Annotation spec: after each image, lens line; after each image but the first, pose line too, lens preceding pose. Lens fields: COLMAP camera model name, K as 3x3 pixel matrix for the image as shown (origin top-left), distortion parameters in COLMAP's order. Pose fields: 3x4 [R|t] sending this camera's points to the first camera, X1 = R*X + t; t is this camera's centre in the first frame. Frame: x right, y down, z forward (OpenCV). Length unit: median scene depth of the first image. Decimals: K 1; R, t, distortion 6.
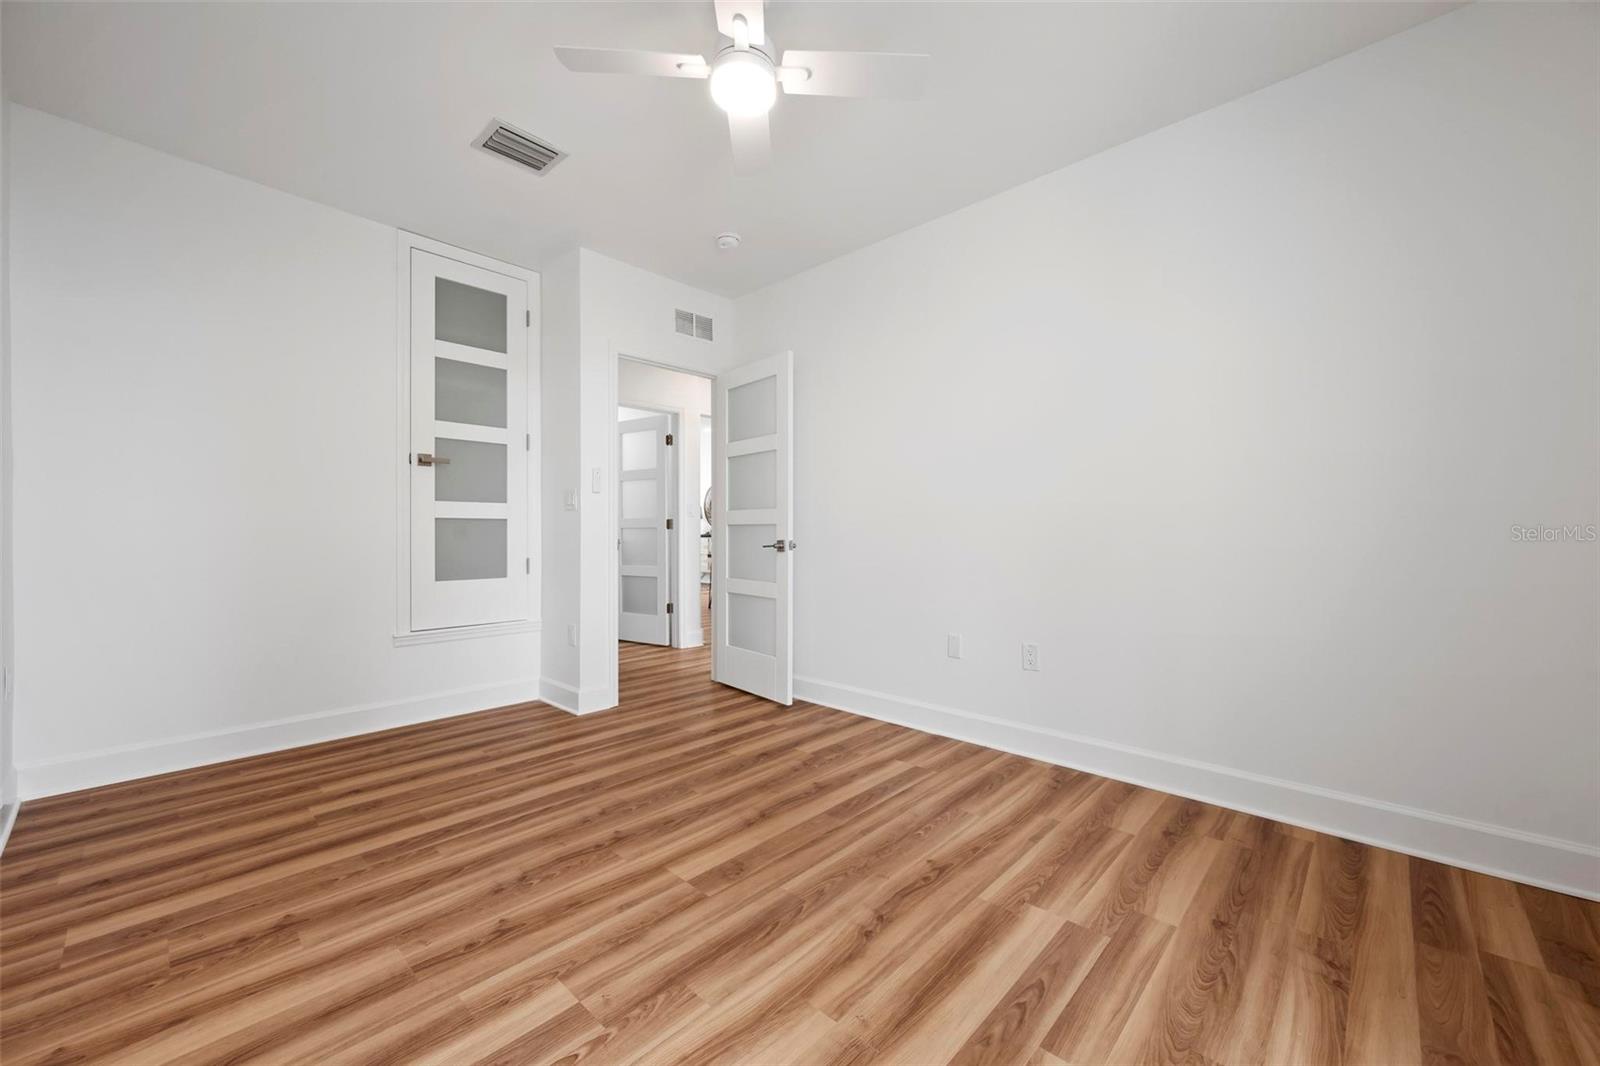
lens RADIAL K [[619.1, 0, 801.3], [0, 619.1, 537.5], [0, 0, 1]] dist [-0.001874, -0.000138]
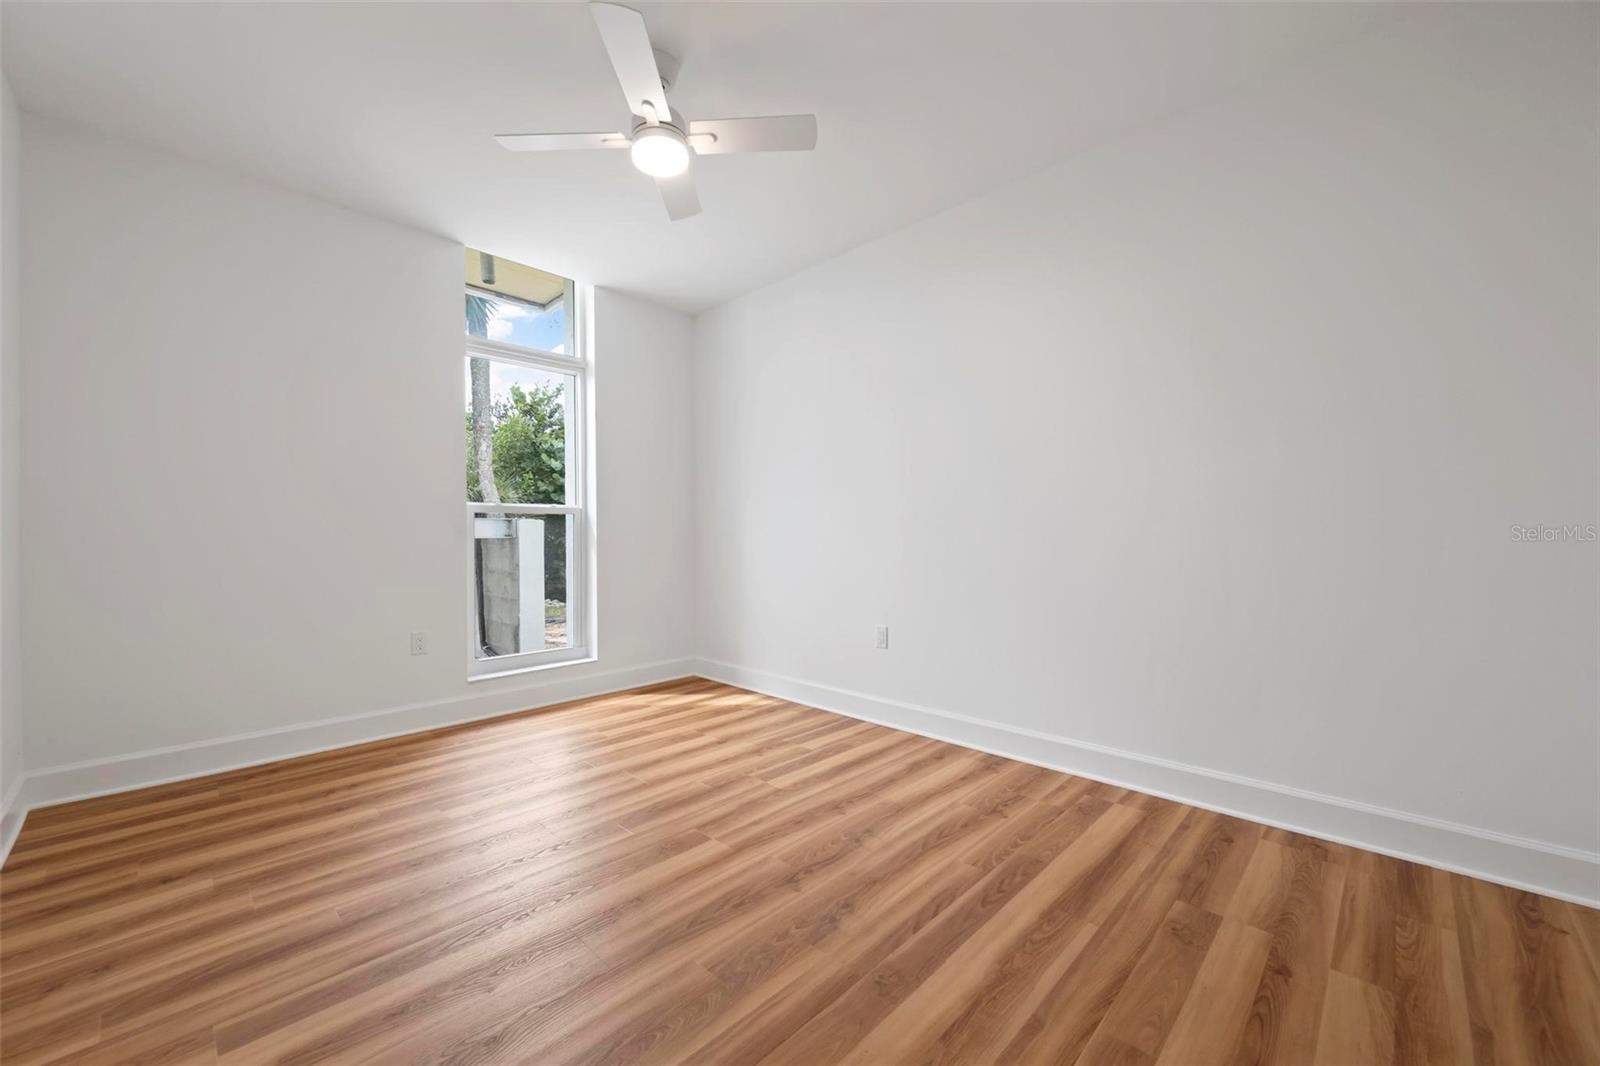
lens RADIAL K [[619.1, 0, 799.6], [0, 619.1, 538.2], [0, 0, 1]] dist [-0.001874, -0.000138]
pose [[-0.999845, 0.007150, 0.016062, -0.358732], [0.007364, 0.999885, 0.013285, -0.016108], [-0.015965, 0.013401, -0.999783, 2.078440]]
